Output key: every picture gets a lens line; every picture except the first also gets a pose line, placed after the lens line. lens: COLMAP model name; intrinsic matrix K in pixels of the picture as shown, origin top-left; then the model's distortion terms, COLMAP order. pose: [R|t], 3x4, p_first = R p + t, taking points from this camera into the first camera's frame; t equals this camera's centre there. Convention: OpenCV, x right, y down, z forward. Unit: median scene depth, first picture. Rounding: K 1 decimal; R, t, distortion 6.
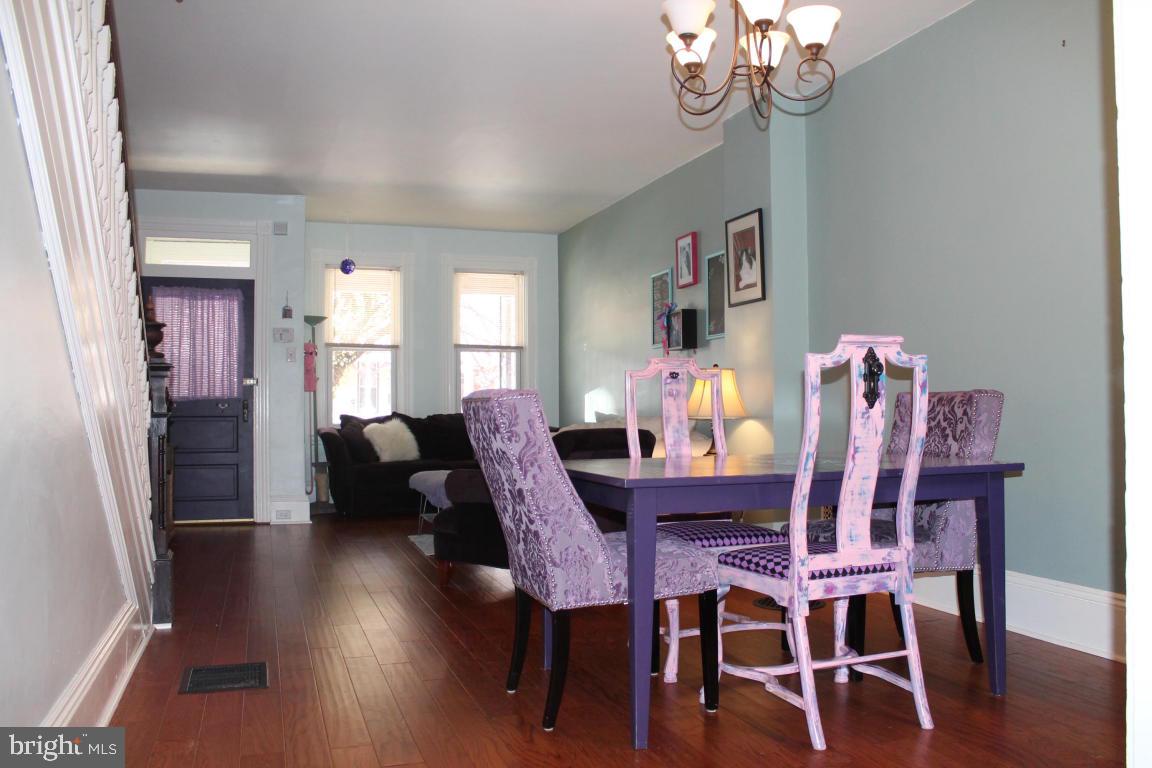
lens RADIAL K [[959.6, 0, 576.8], [0, 959.6, 388.3], [0, 0, 1]] dist [-0.097201, 0.044987]
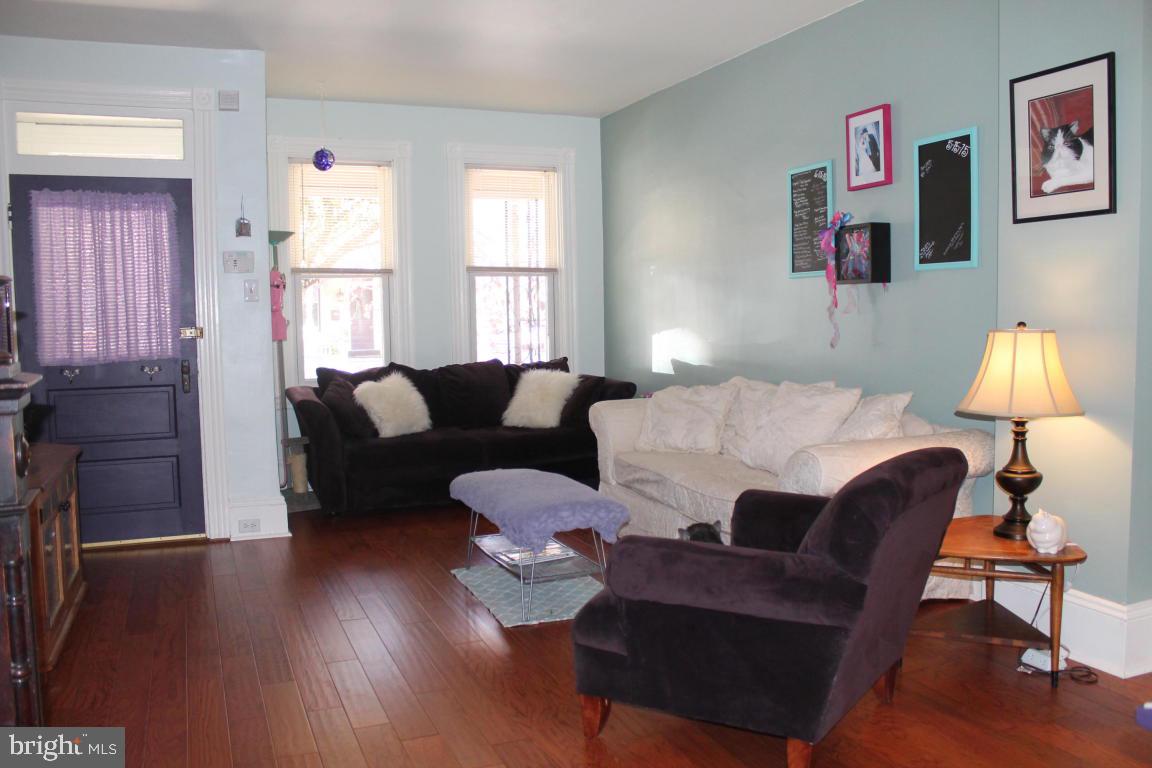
lens RADIAL K [[959.6, 0, 583.0], [0, 959.6, 379.1], [0, 0, 1]] dist [-0.097201, 0.044987]
pose [[0.996772, -0.017044, 0.078456, -0.119439], [0.009878, 0.995817, 0.090830, -0.031666], [-0.079676, -0.089761, 0.992771, 0.308454]]
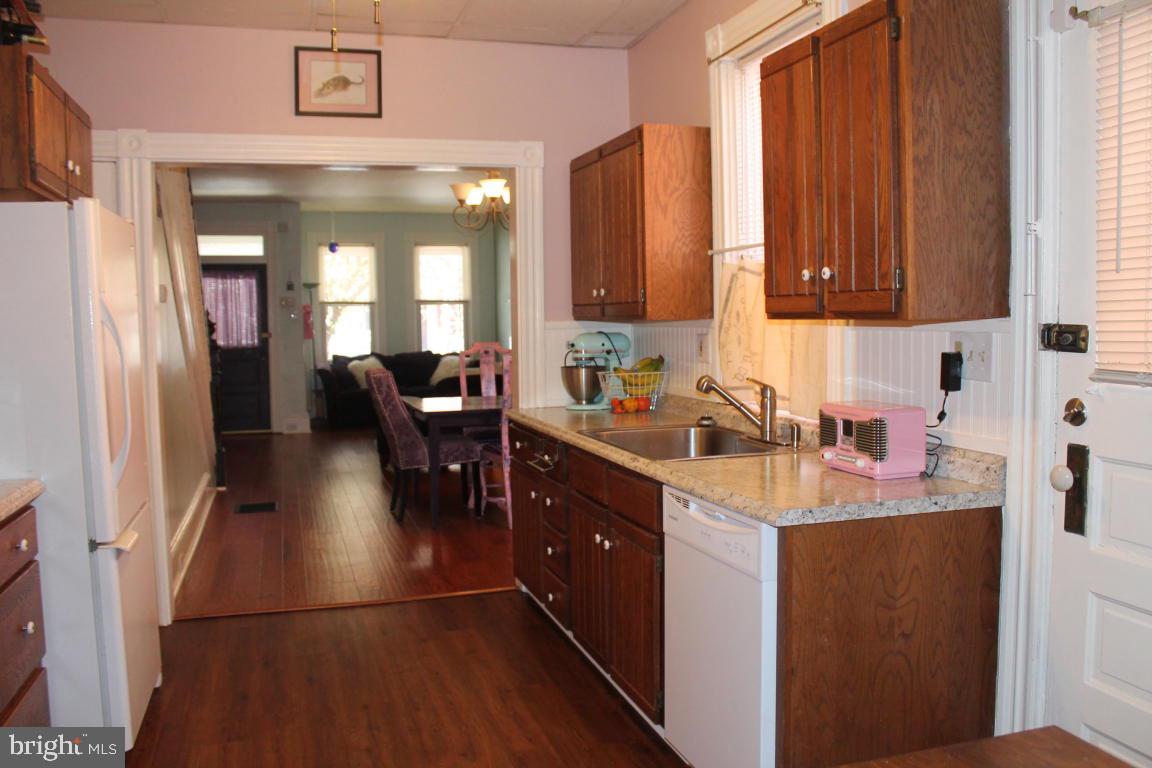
lens RADIAL K [[959.6, 0, 571.5], [0, 959.6, 385.7], [0, 0, 1]] dist [-0.097201, 0.044987]
pose [[0.999655, -0.006930, -0.025336, 0.150711], [0.009225, 0.995752, 0.091609, -0.057050], [0.024594, -0.091811, 0.995473, -0.418104]]
